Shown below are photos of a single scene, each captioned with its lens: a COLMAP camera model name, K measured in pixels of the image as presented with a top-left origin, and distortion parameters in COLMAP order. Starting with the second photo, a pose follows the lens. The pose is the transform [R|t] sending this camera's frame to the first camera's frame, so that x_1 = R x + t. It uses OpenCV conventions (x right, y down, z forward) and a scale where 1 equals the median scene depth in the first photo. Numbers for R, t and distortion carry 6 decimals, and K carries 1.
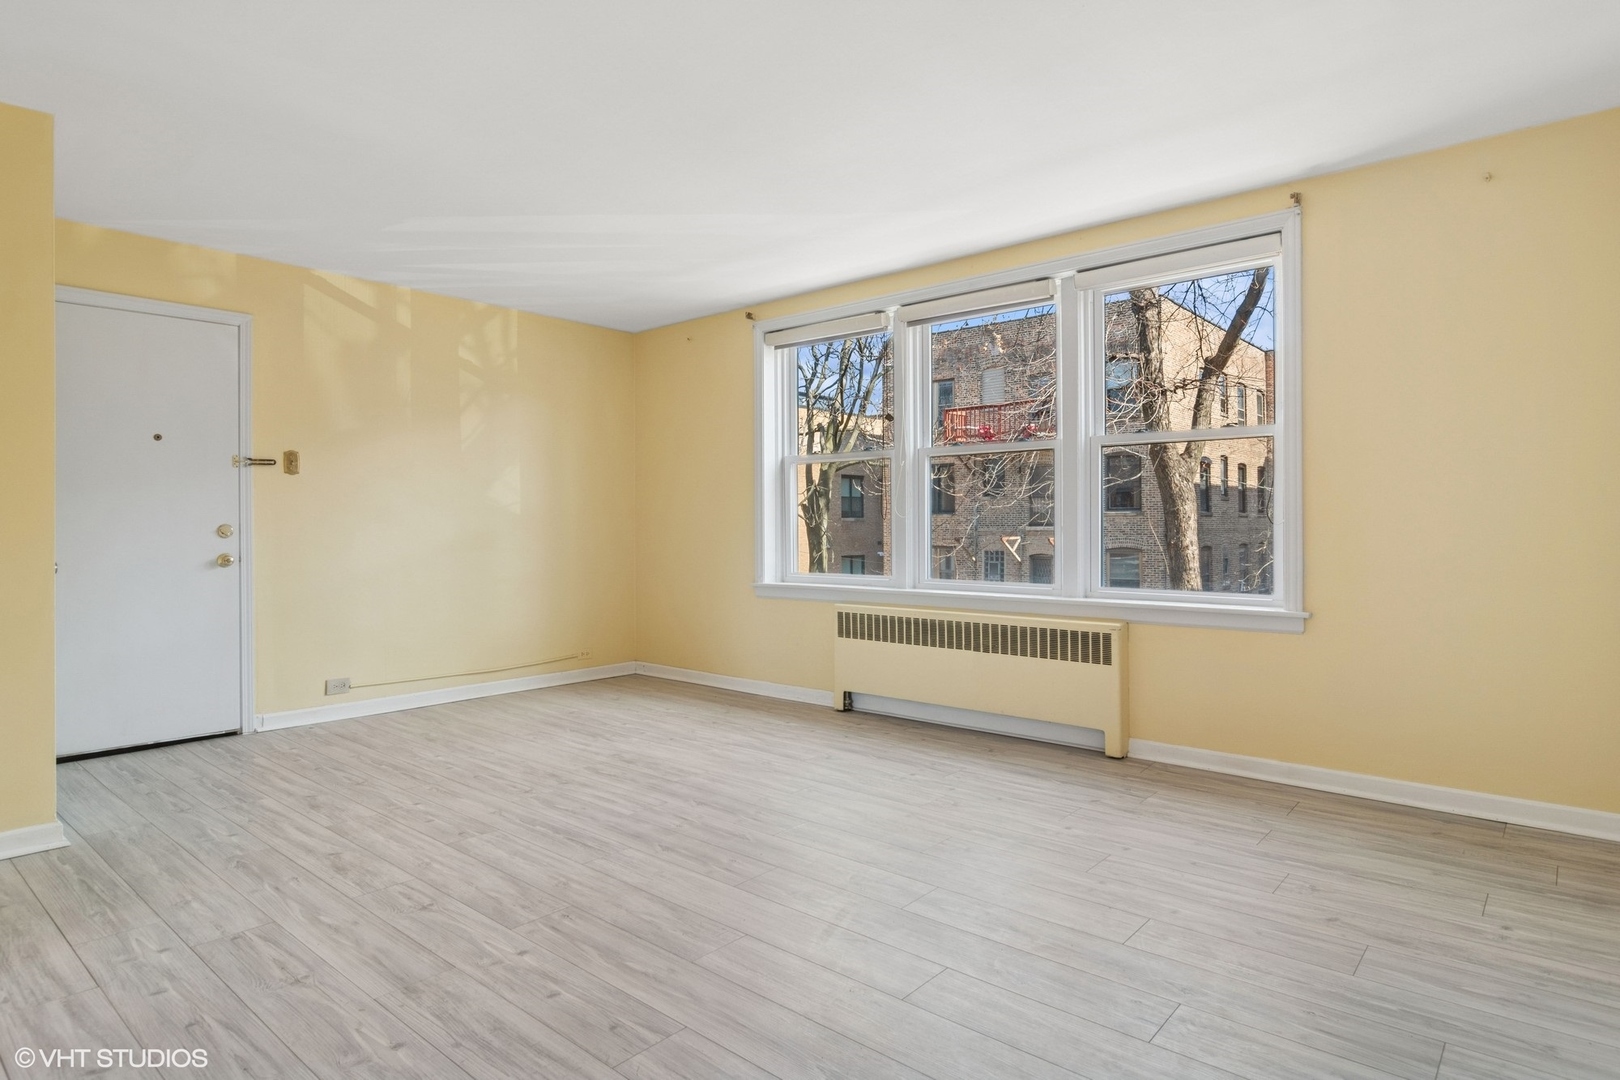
lens RADIAL K [[895.8, 0, 793.1], [0, 895.8, 531.8], [0, 0, 1]] dist [-0.002635, 0.000507]
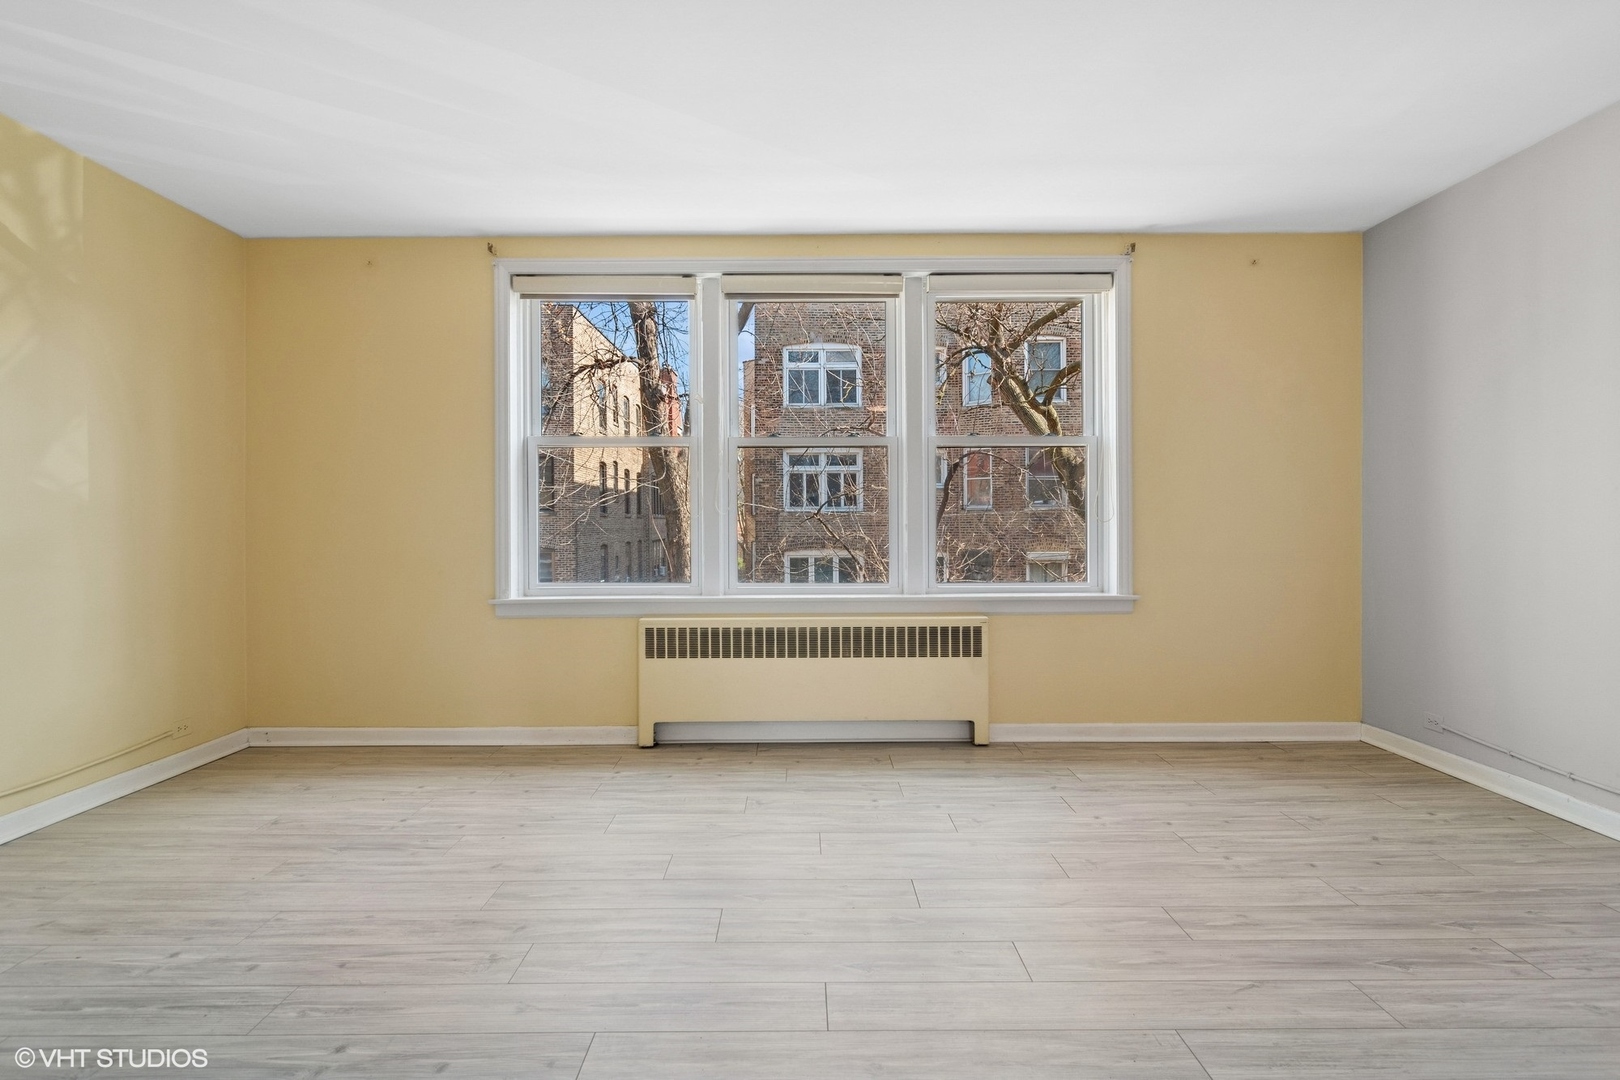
lens RADIAL K [[882.0, 0, 805.3], [0, 882.0, 527.5], [0, 0, 1]] dist [-0.002555, 0.000423]
pose [[0.746714, -0.003758, 0.665135, -0.515690], [0.007470, 0.999968, -0.002737, -0.000422], [-0.665104, 0.007013, 0.746718, 0.393953]]
